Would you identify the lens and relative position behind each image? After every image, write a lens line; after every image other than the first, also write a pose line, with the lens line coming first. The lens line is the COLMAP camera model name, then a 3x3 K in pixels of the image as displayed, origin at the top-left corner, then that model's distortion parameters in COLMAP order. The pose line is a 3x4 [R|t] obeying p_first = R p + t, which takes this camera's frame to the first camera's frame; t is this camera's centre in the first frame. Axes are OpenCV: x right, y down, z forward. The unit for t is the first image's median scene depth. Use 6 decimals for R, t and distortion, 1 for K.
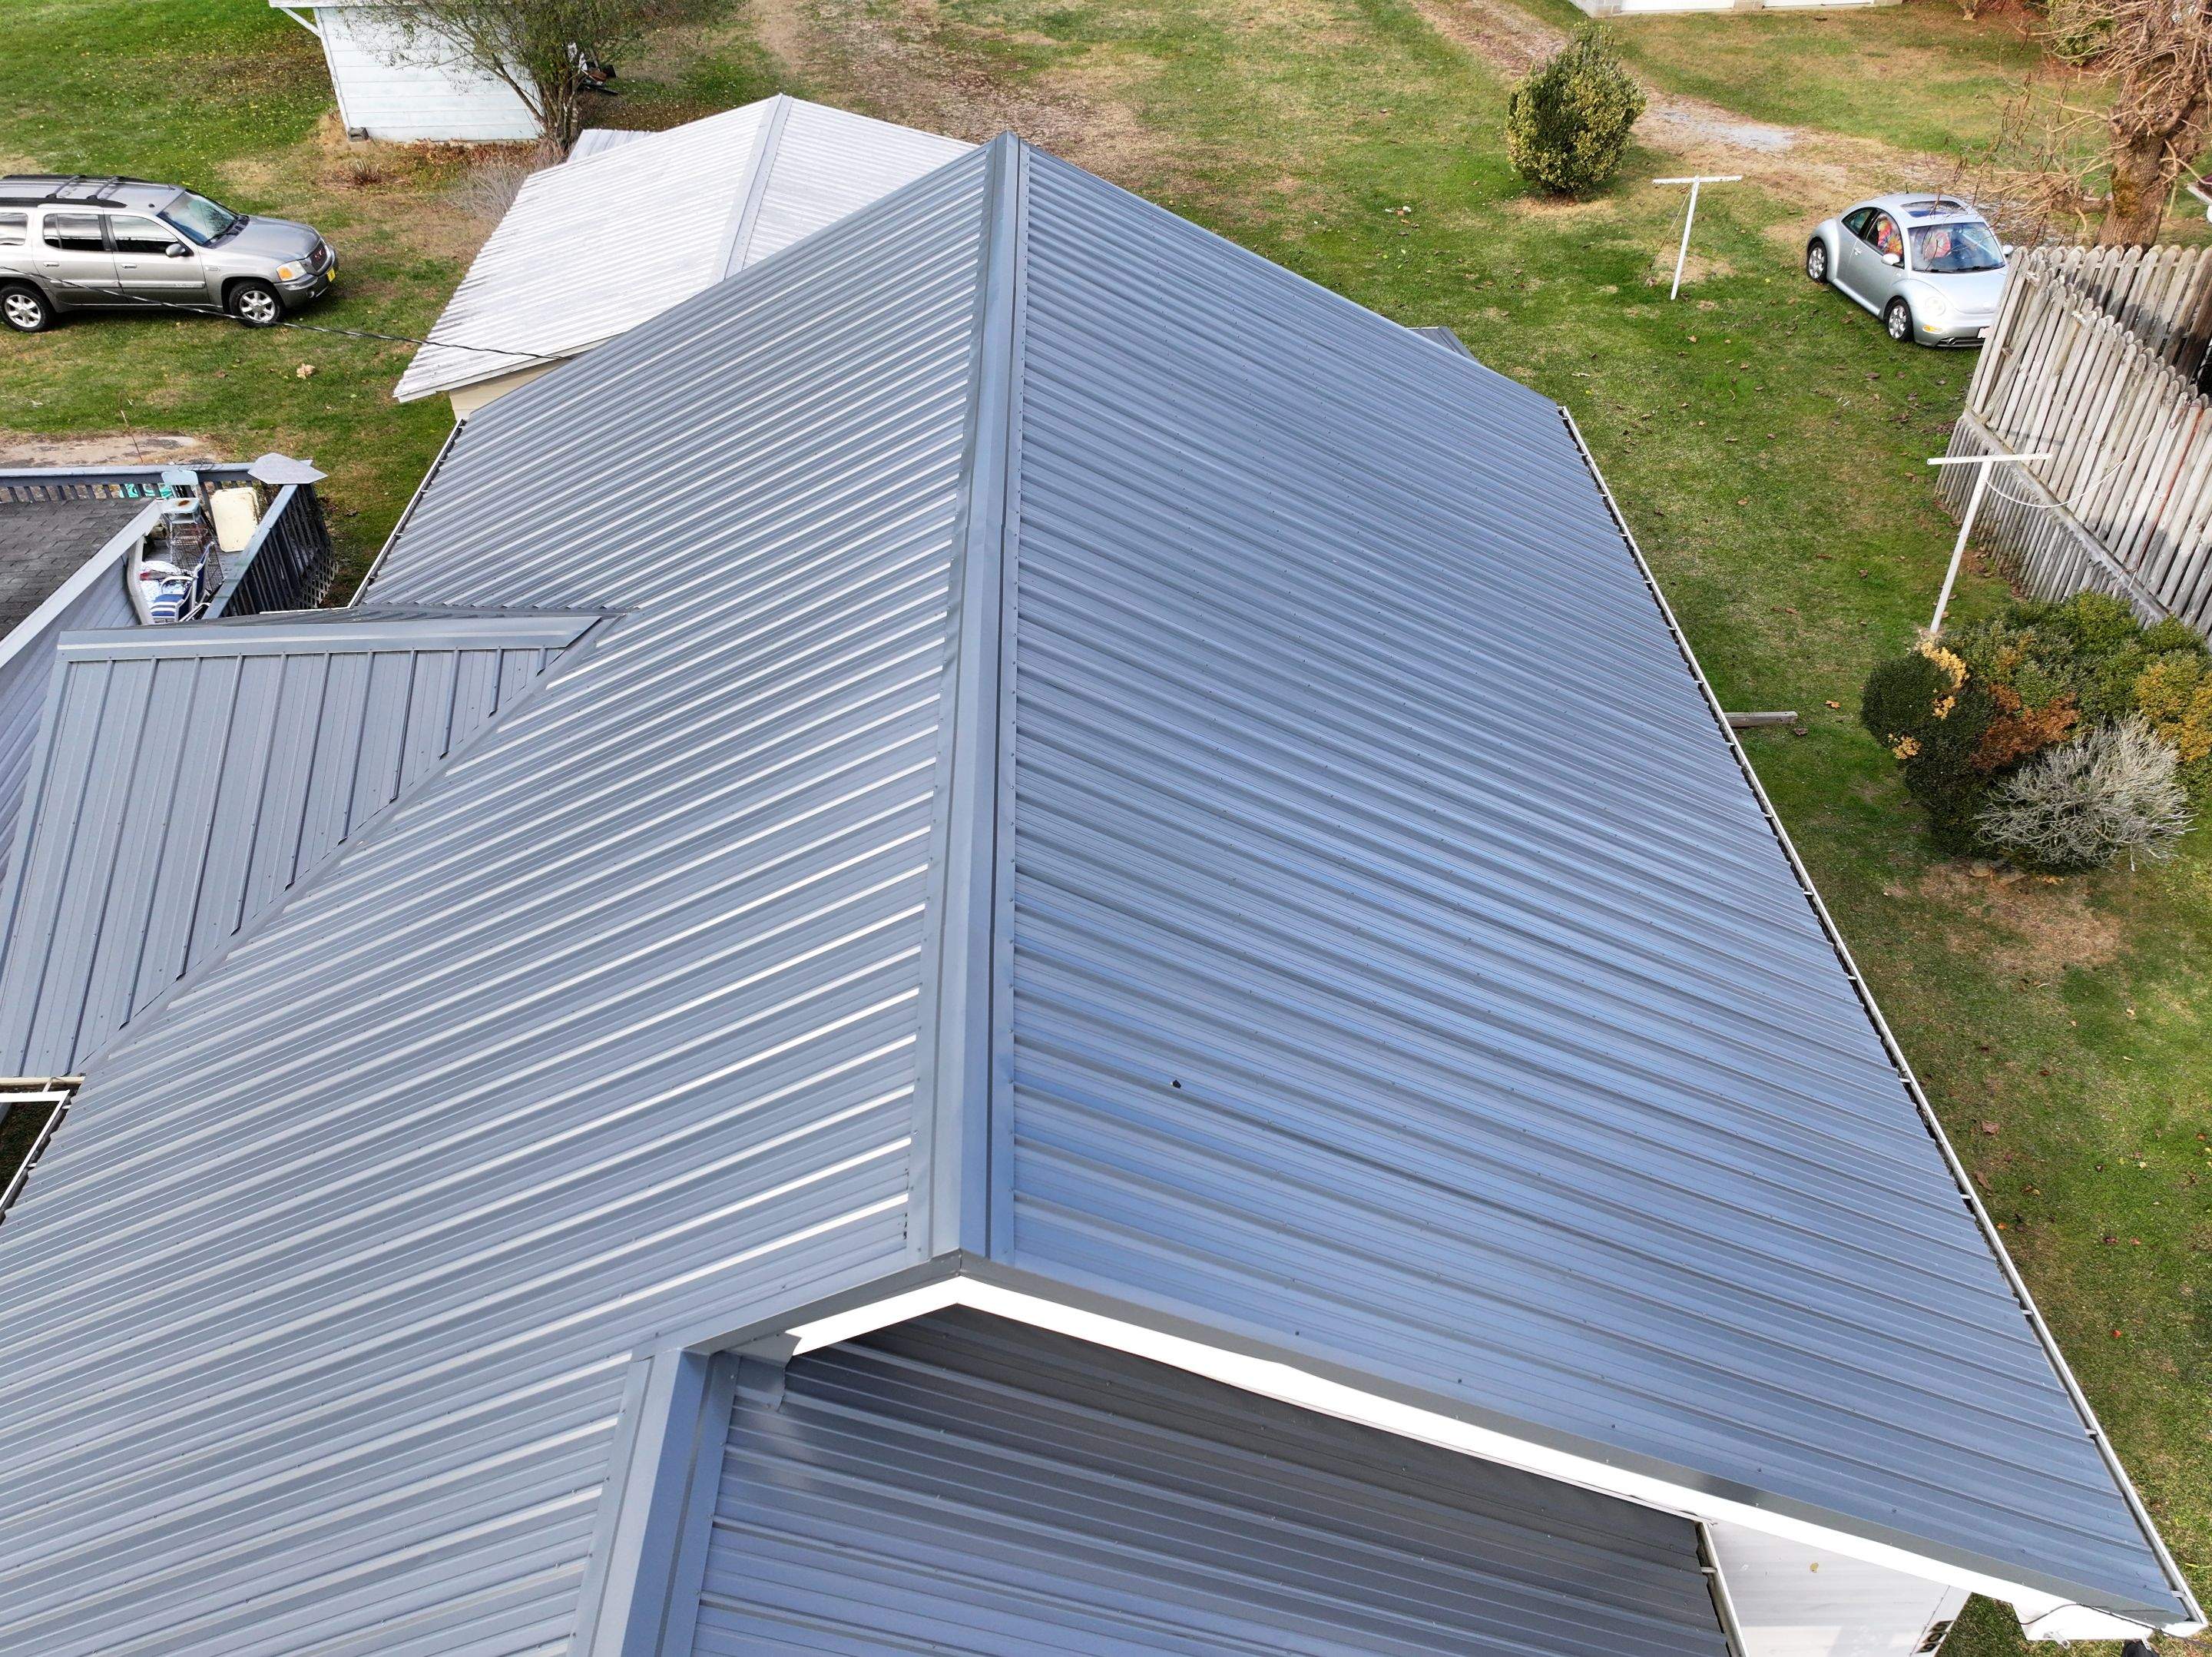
lens RADIAL K [[1774.0, 0, 1106.1], [0, 1774.0, 838.4], [0, 0, 1]] dist [0.000577, 0.010188]
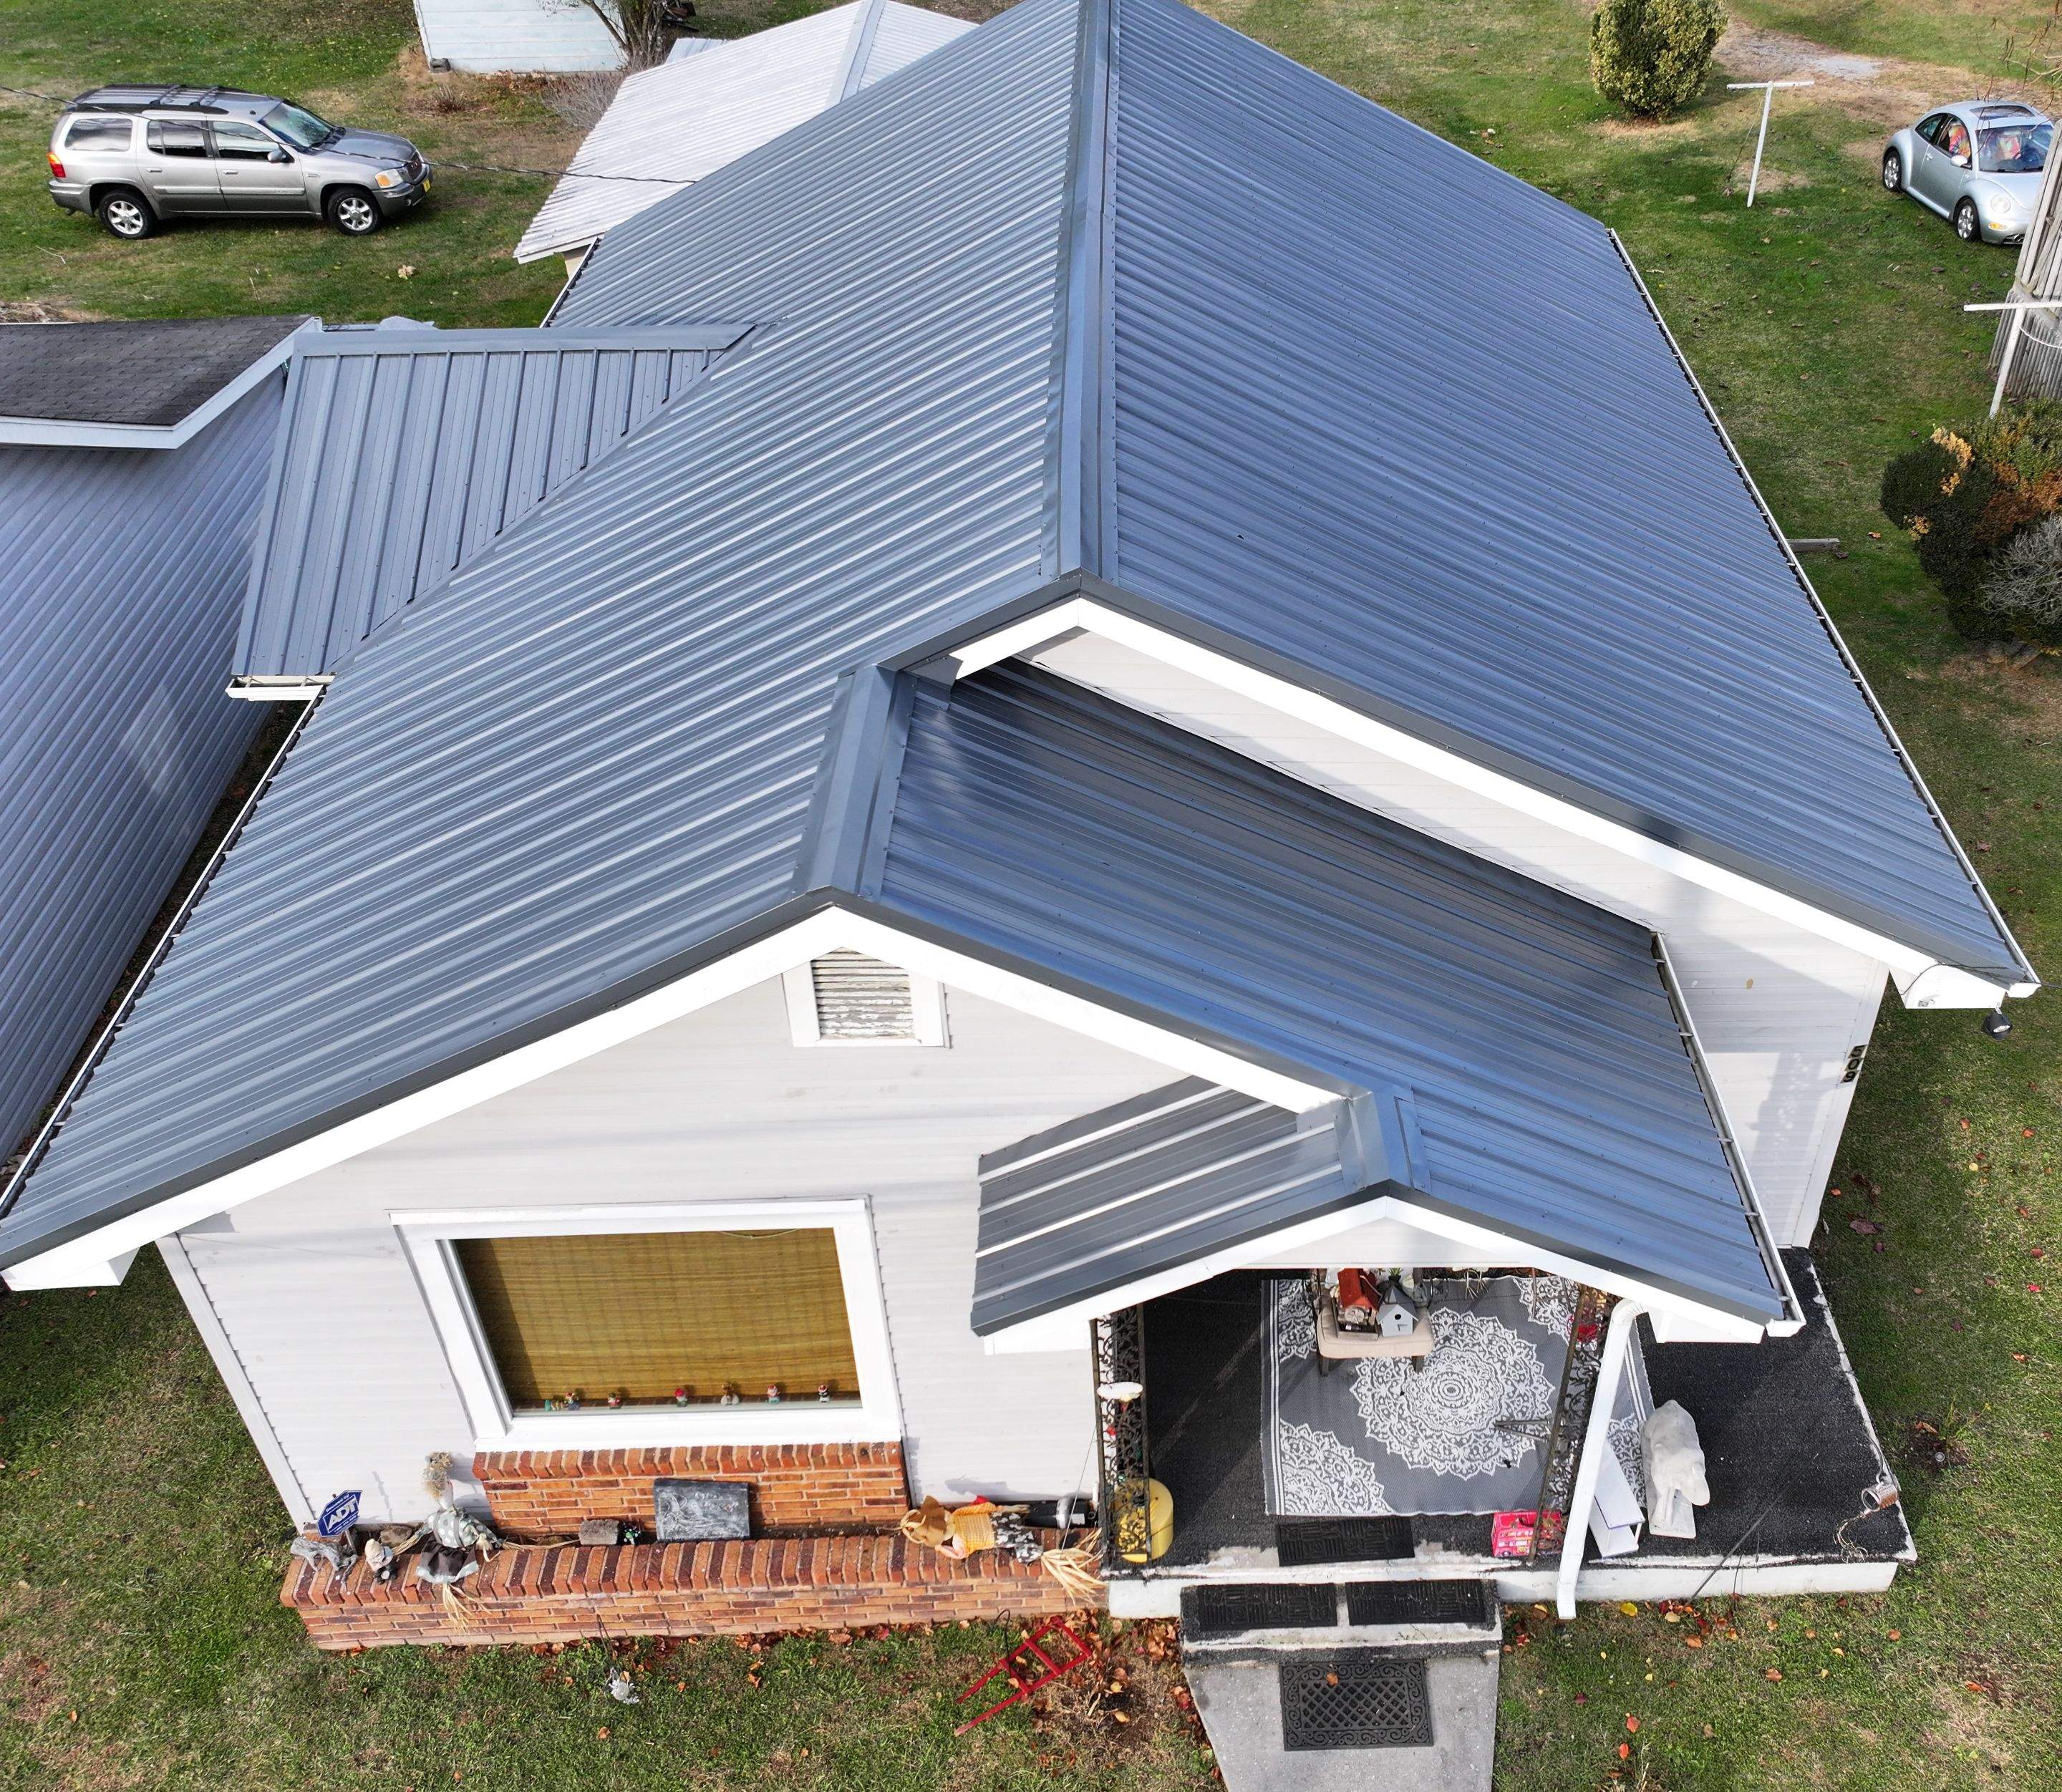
lens RADIAL K [[1917.4, 0, 1198.7], [0, 1917.4, 906.4], [0, 0, 1]] dist [0.005412, 0.000000]
pose [[0.999997, -0.001368, 0.002005, 0.001386], [0.001368, 0.999999, -0.000334, 0.099135], [-0.002005, 0.000337, 0.999998, -0.100534]]
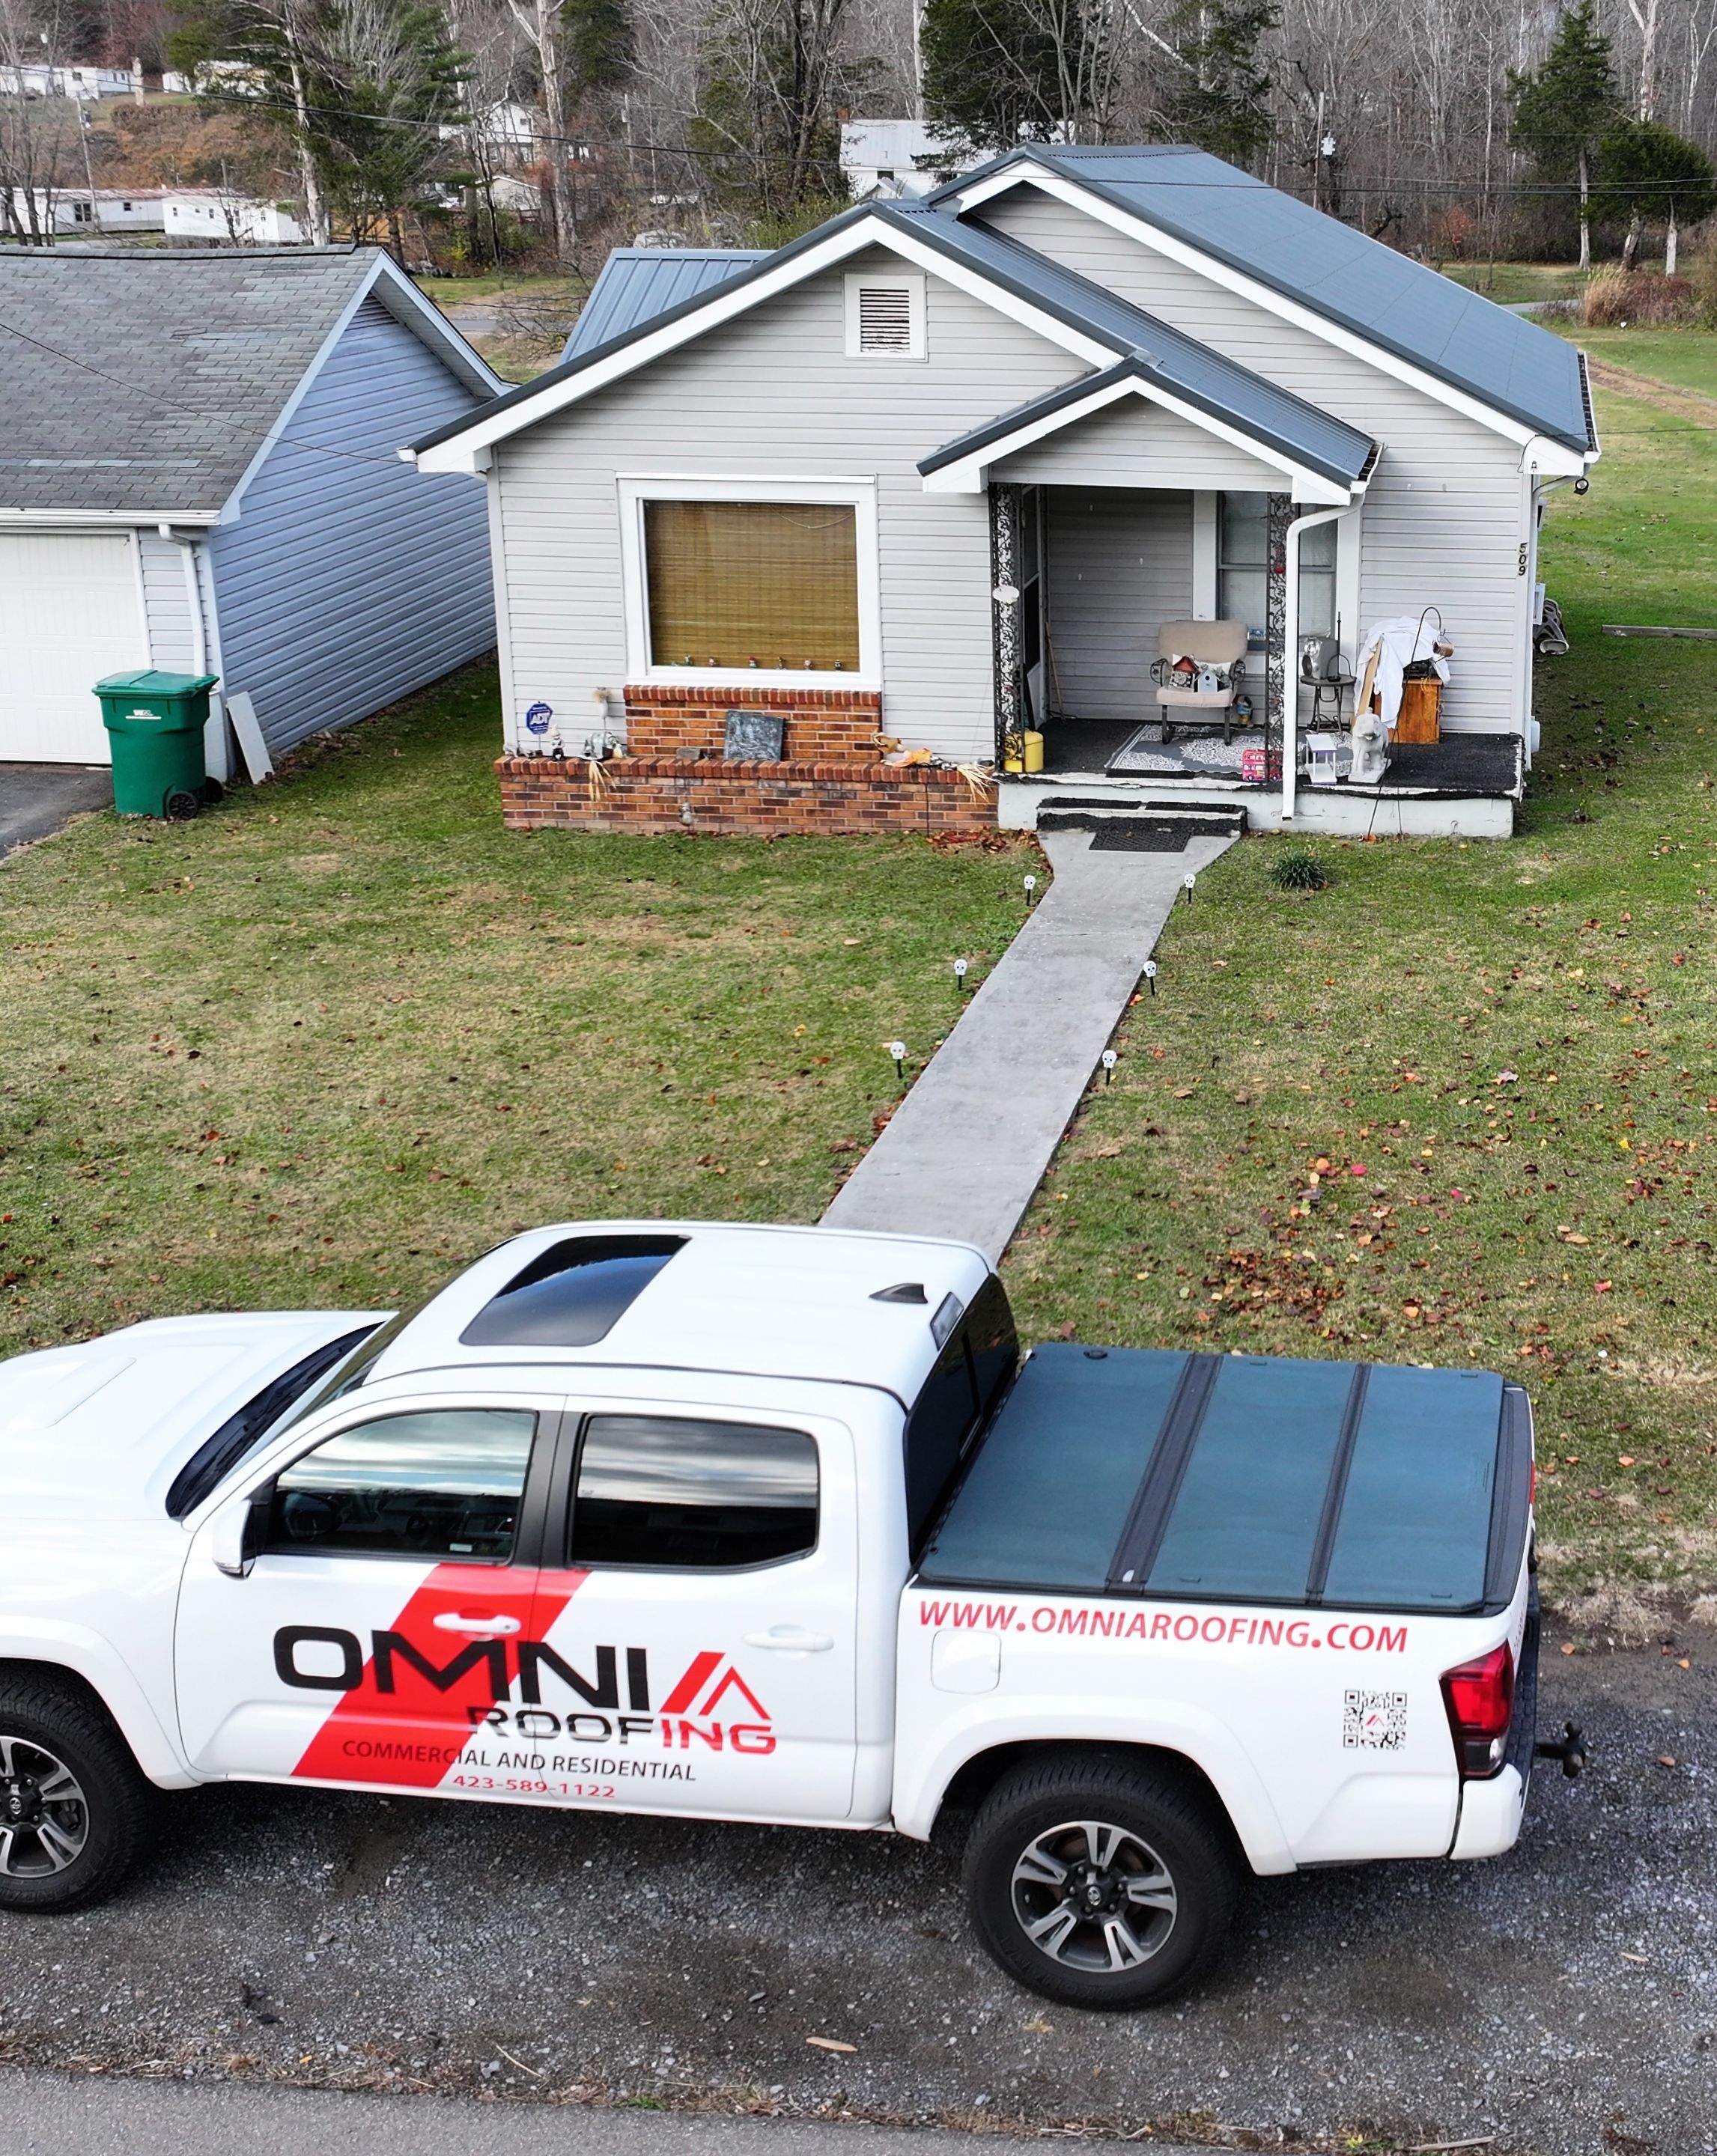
lens RADIAL K [[2665.5, 0, 1219.6], [0, 2665.5, 926.3], [0, 0, 1]] dist [0.004040, 0.000000]
pose [[0.989669, 0.044450, -0.136307, 0.161426], [-0.092443, 0.924542, -0.369698, 0.556596], [0.109588, 0.378479, 0.919100, -0.443717]]
